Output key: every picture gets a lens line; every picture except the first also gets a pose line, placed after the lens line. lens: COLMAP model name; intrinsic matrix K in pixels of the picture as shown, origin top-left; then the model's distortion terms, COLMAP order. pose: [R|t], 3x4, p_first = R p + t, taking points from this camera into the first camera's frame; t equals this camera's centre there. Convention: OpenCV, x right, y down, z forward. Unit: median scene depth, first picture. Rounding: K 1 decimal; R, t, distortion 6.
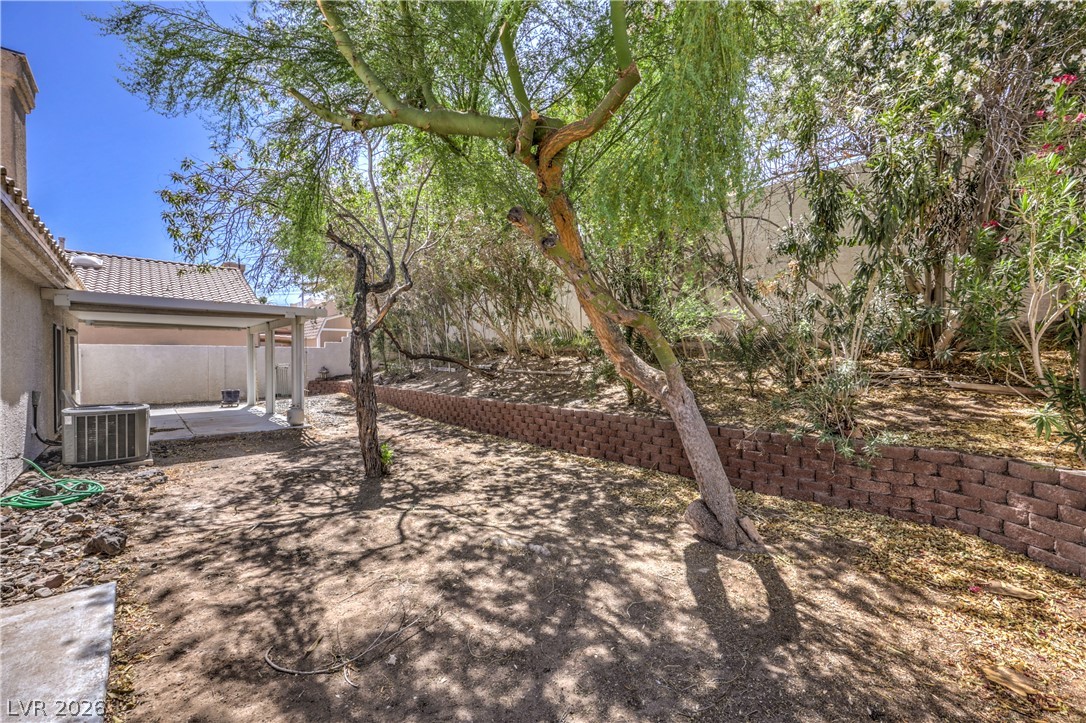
lens RADIAL K [[444.9, 0, 551.0], [0, 444.9, 353.4], [0, 0, 1]] dist [0.001575, 0.000180]
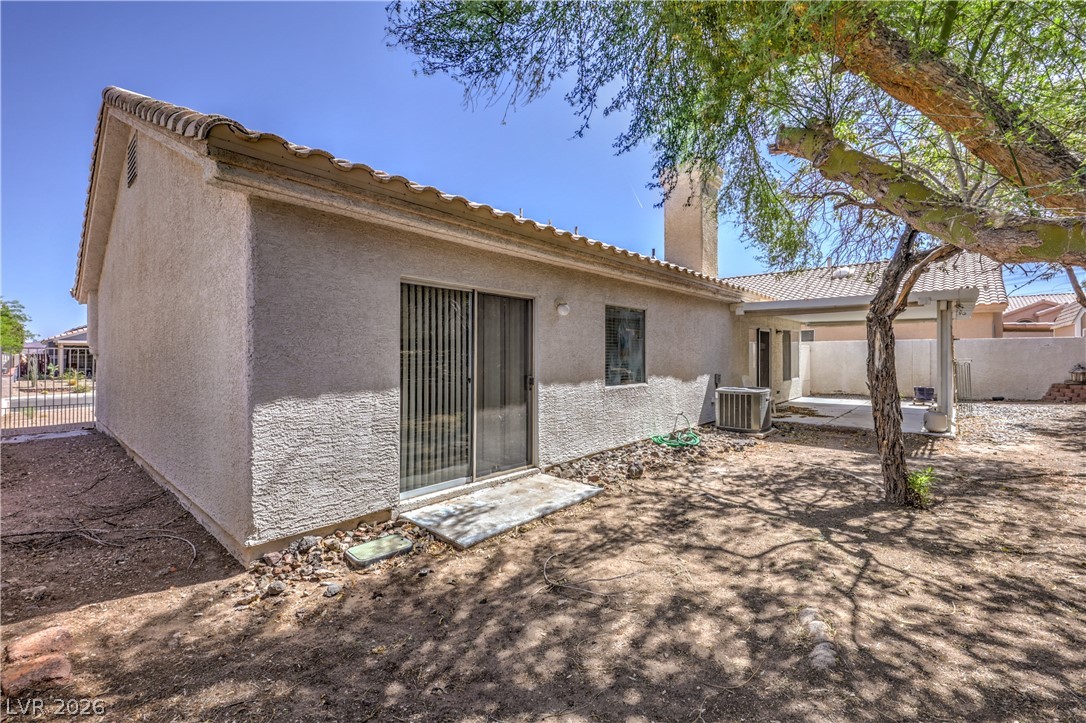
lens RADIAL K [[444.9, 0, 551.0], [0, 444.9, 353.4], [0, 0, 1]] dist [0.001575, 0.000180]
pose [[0.121176, 0.000036, -0.992631, 0.442833], [0.011055, 0.999938, 0.001385, 0.009751], [0.992570, -0.011141, 0.121168, 0.449064]]
